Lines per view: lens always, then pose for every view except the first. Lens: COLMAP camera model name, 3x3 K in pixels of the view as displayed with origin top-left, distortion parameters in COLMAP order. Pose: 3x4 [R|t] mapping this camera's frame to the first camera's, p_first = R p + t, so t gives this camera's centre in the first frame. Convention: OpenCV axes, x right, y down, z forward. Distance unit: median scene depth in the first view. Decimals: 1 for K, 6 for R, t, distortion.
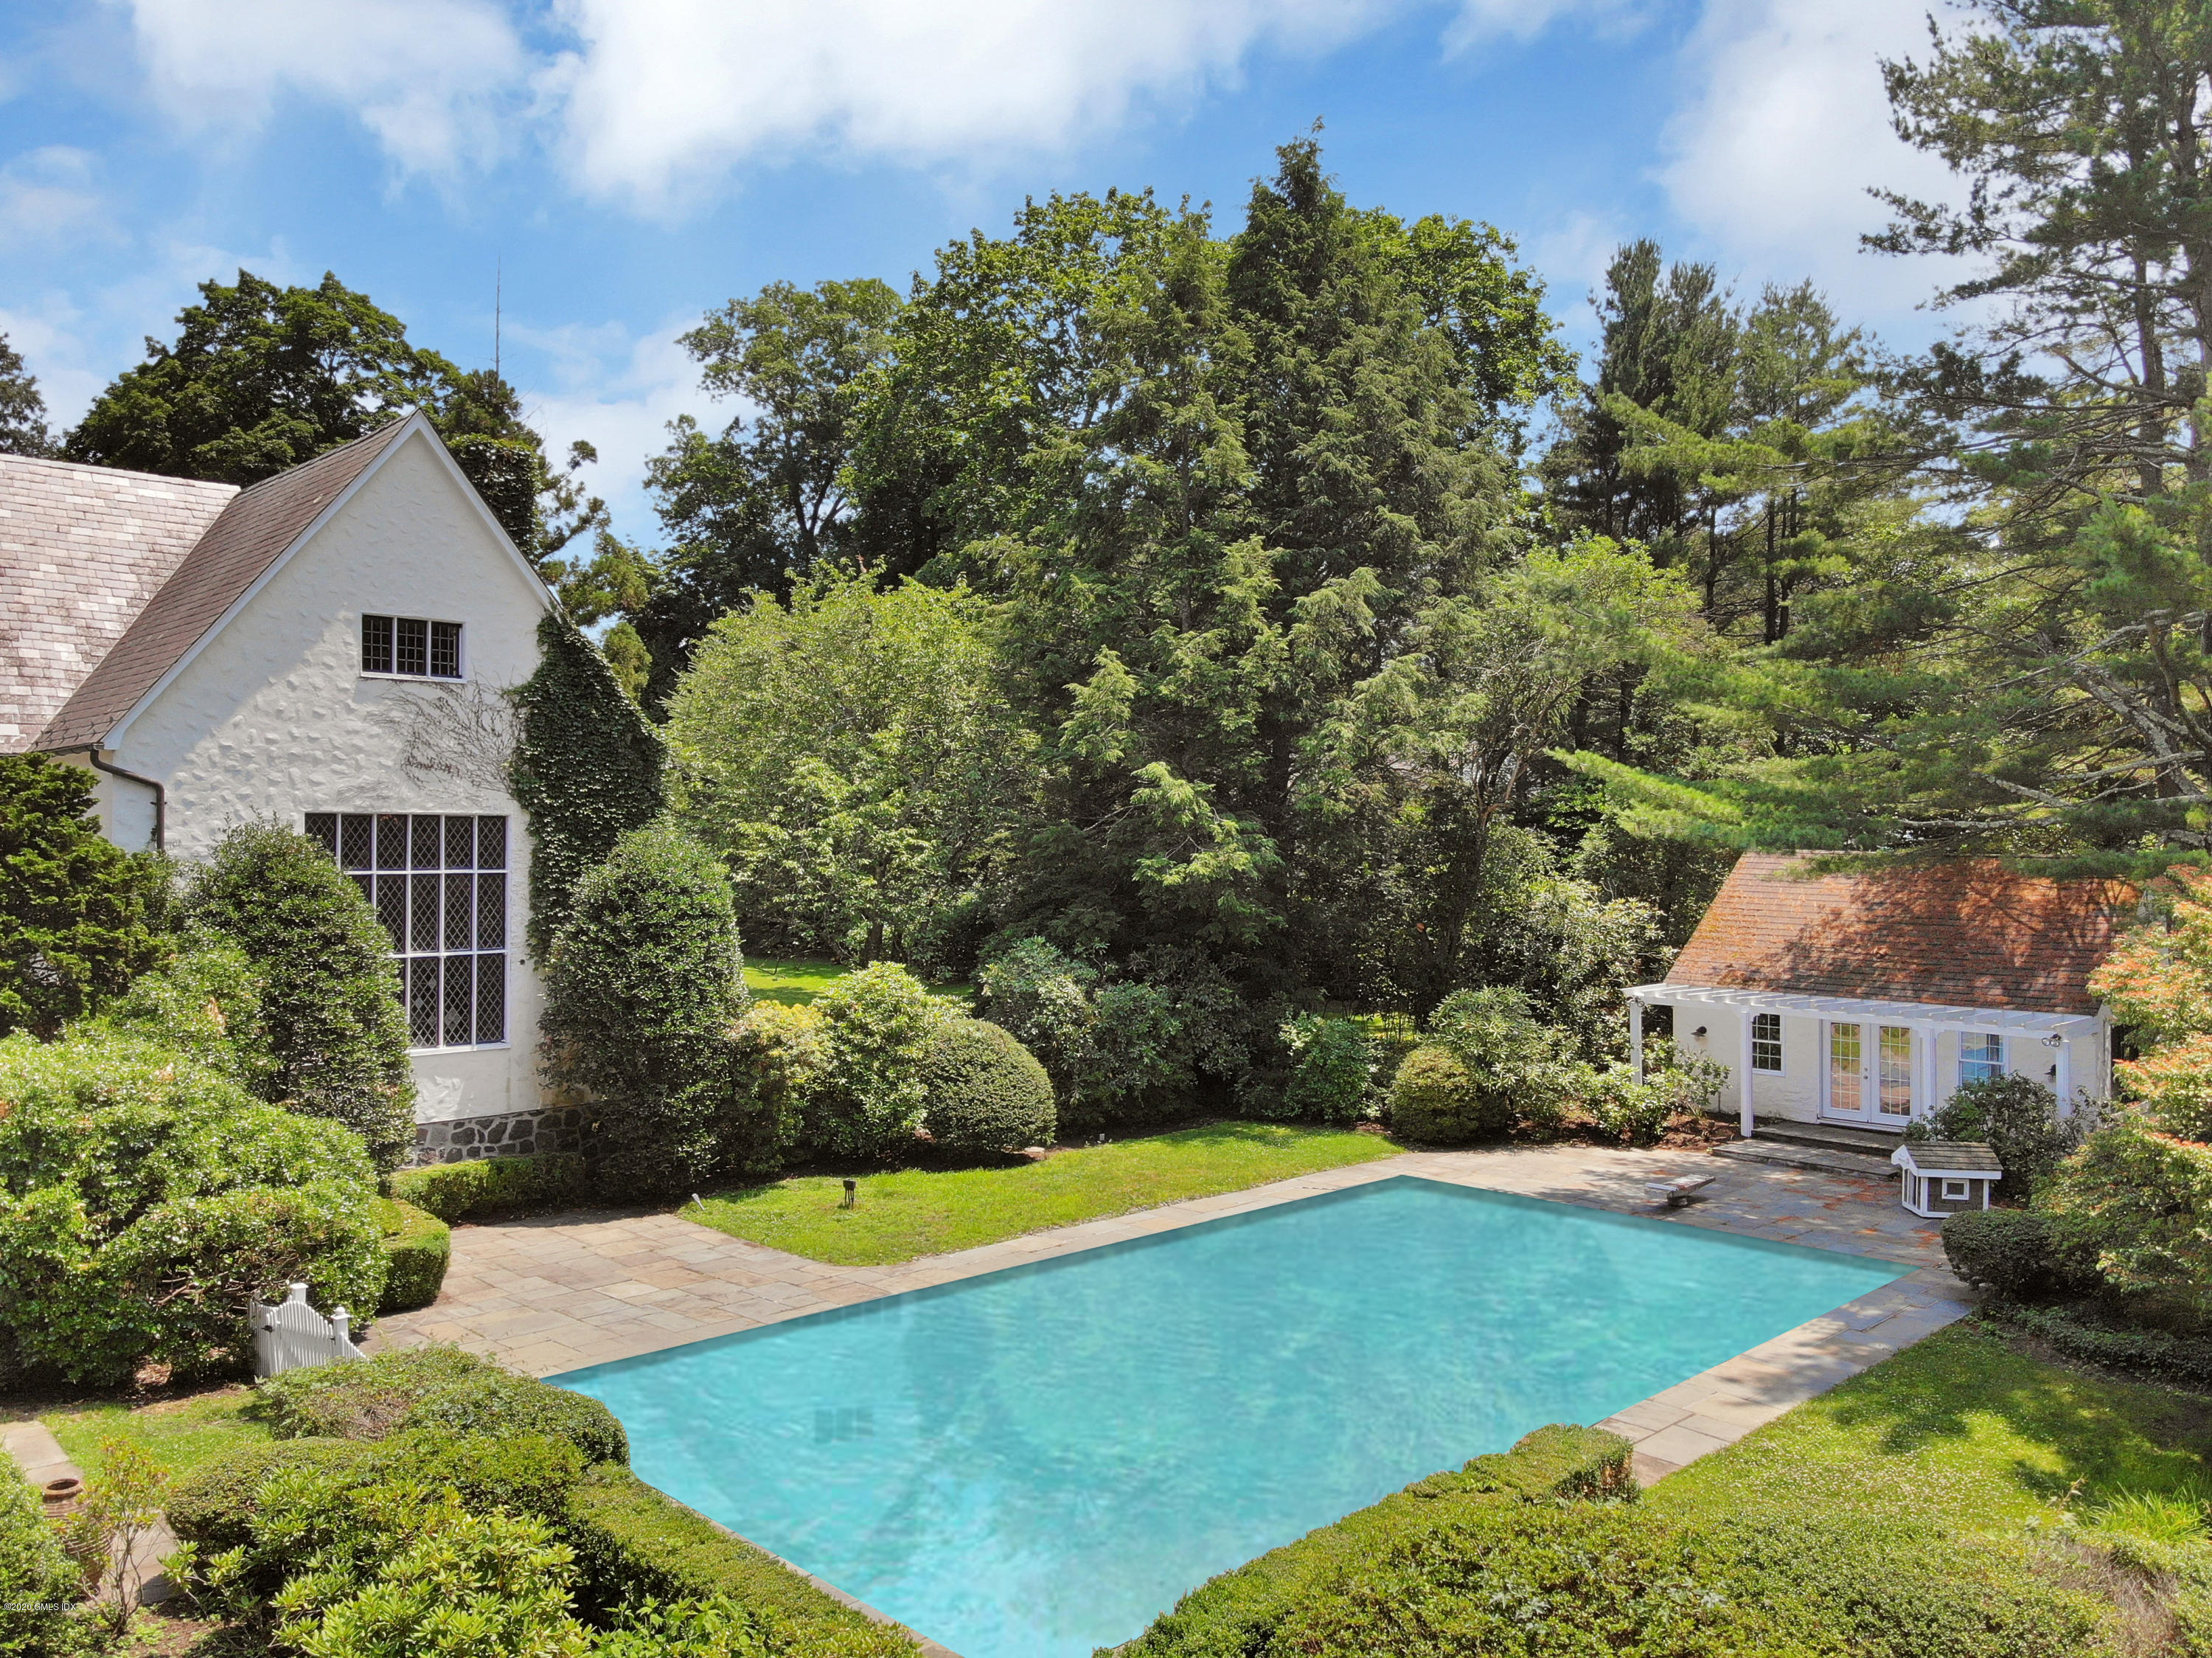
lens RADIAL K [[1671.5, 0, 1096.2], [0, 1671.5, 829.1], [0, 0, 1]] dist [0.172424, -0.325513]
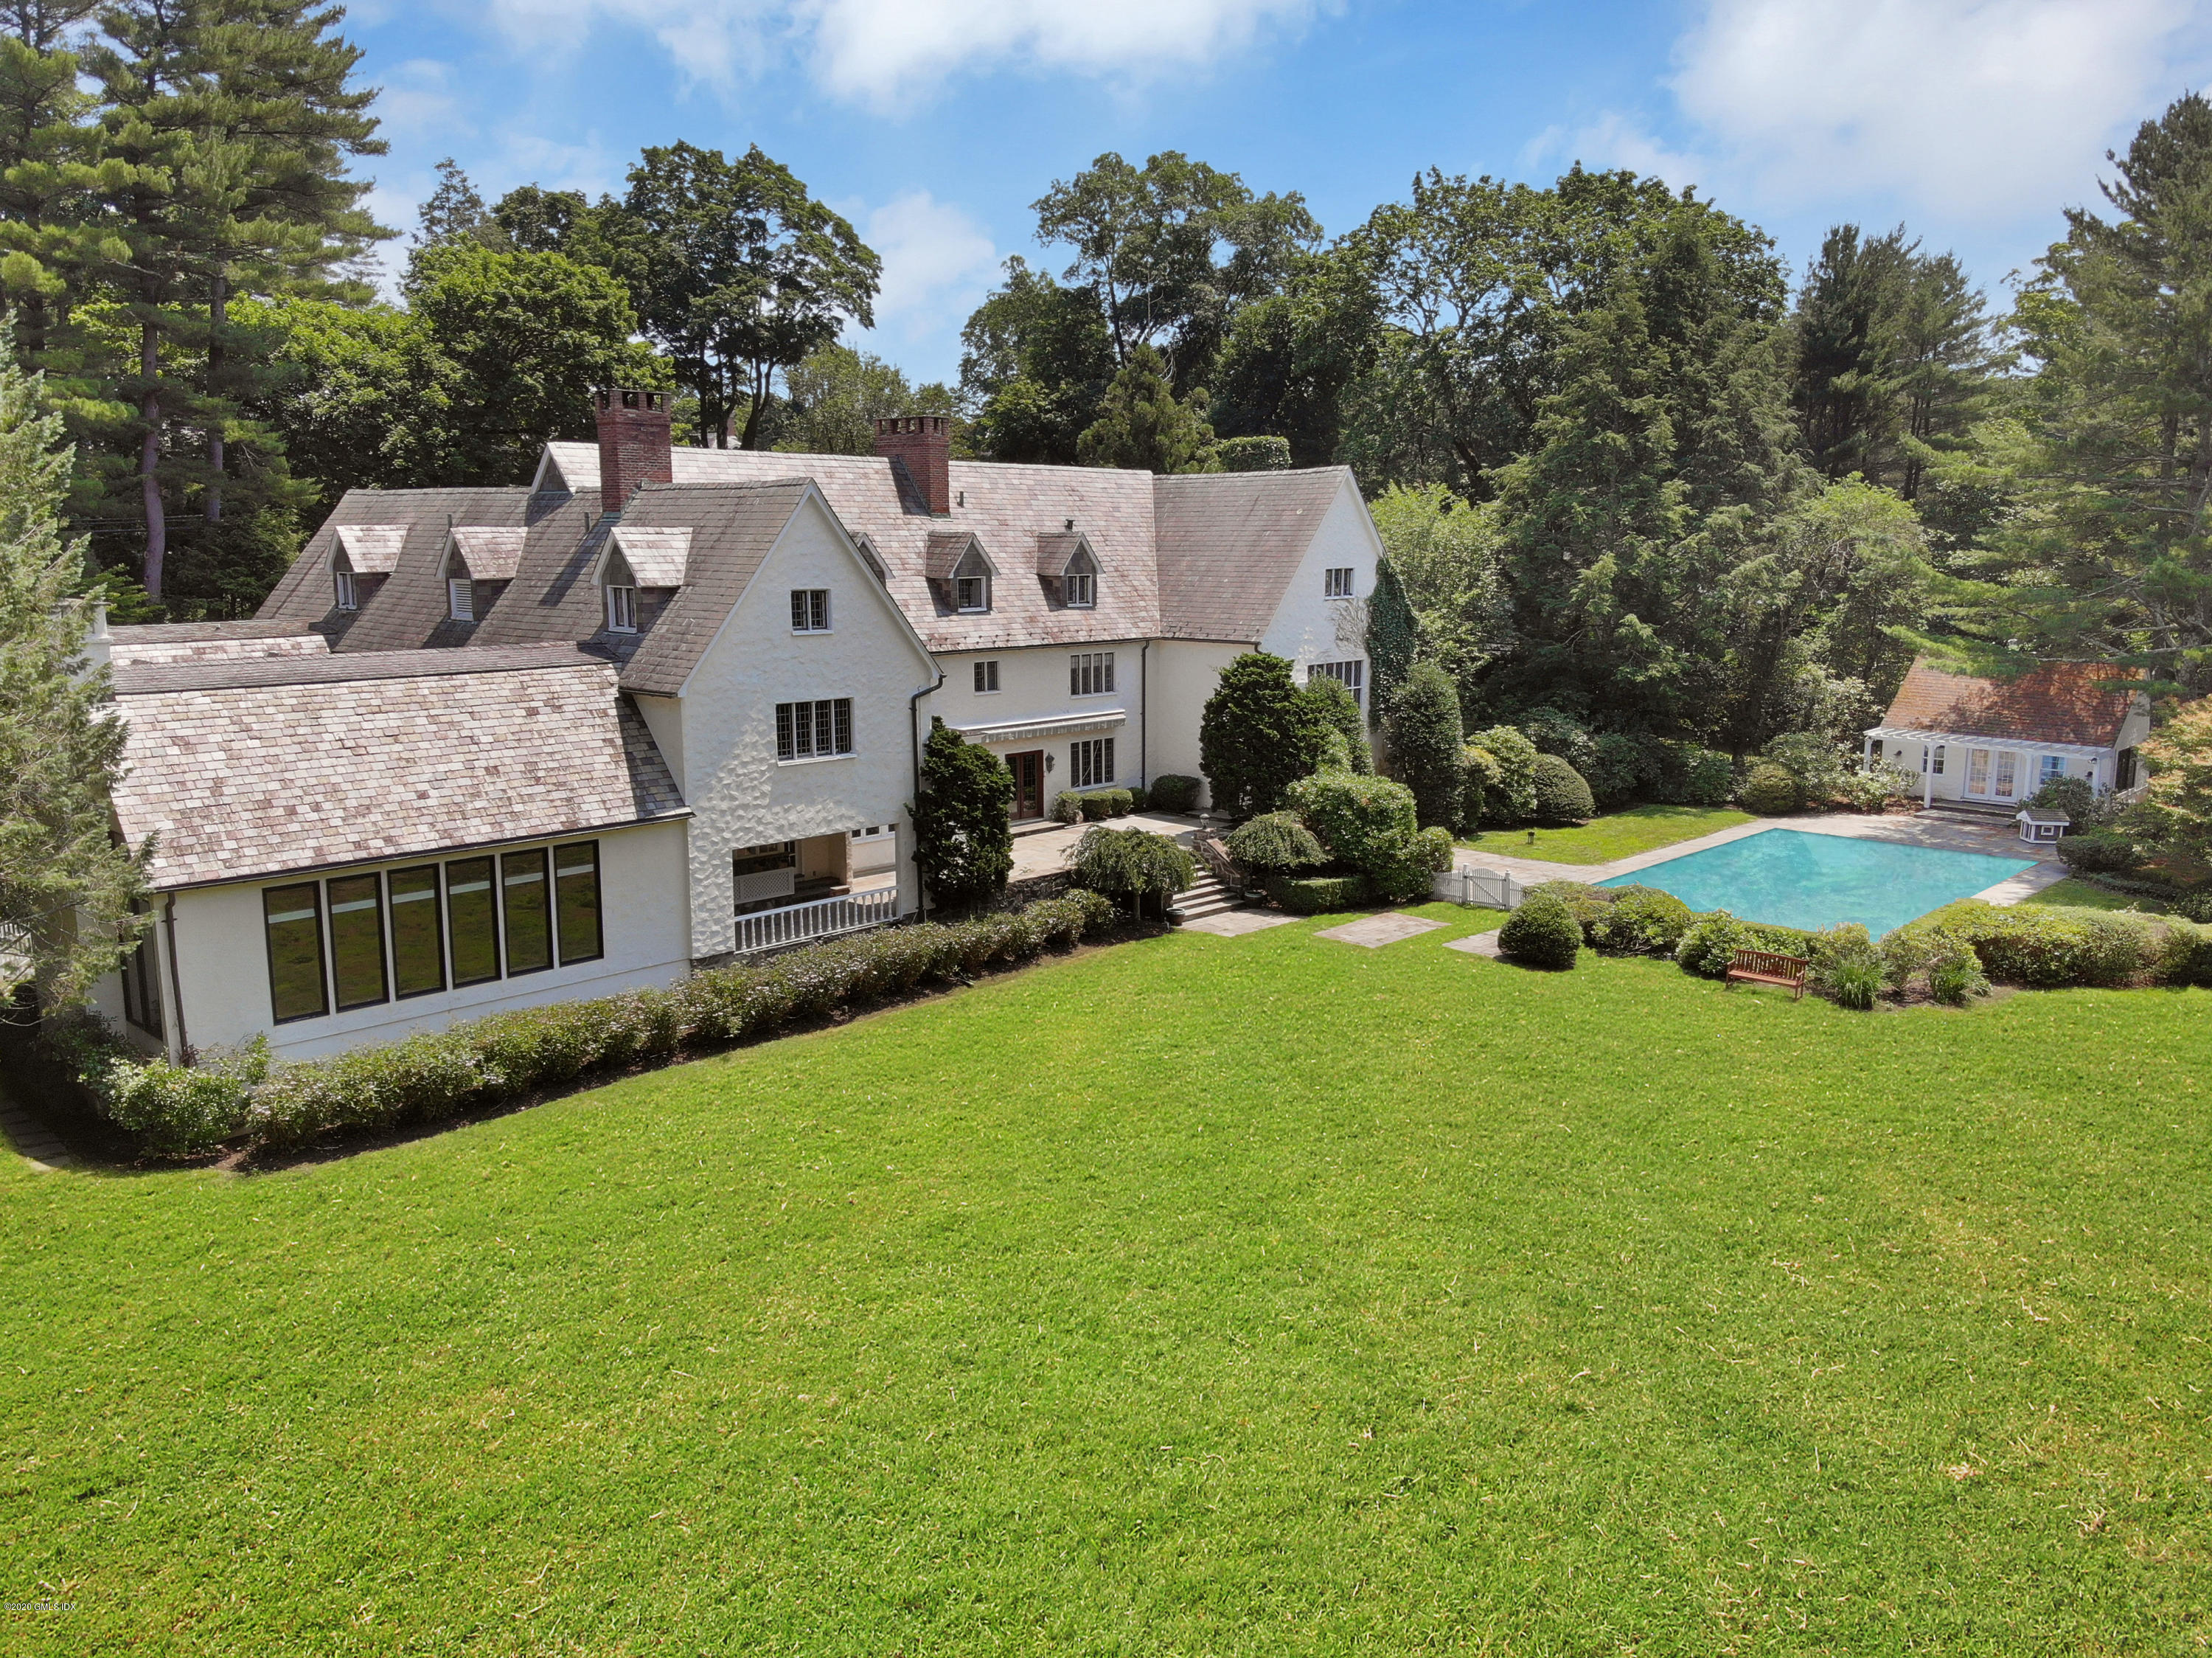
lens RADIAL K [[1671.5, 0, 1096.2], [0, 1671.5, 829.1], [0, 0, 1]] dist [0.172424, -0.325513]
pose [[0.999397, -0.007372, 0.033935, -0.626724], [0.001045, 0.983152, 0.182789, -0.151806], [-0.034711, -0.182643, 0.982566, -0.877564]]
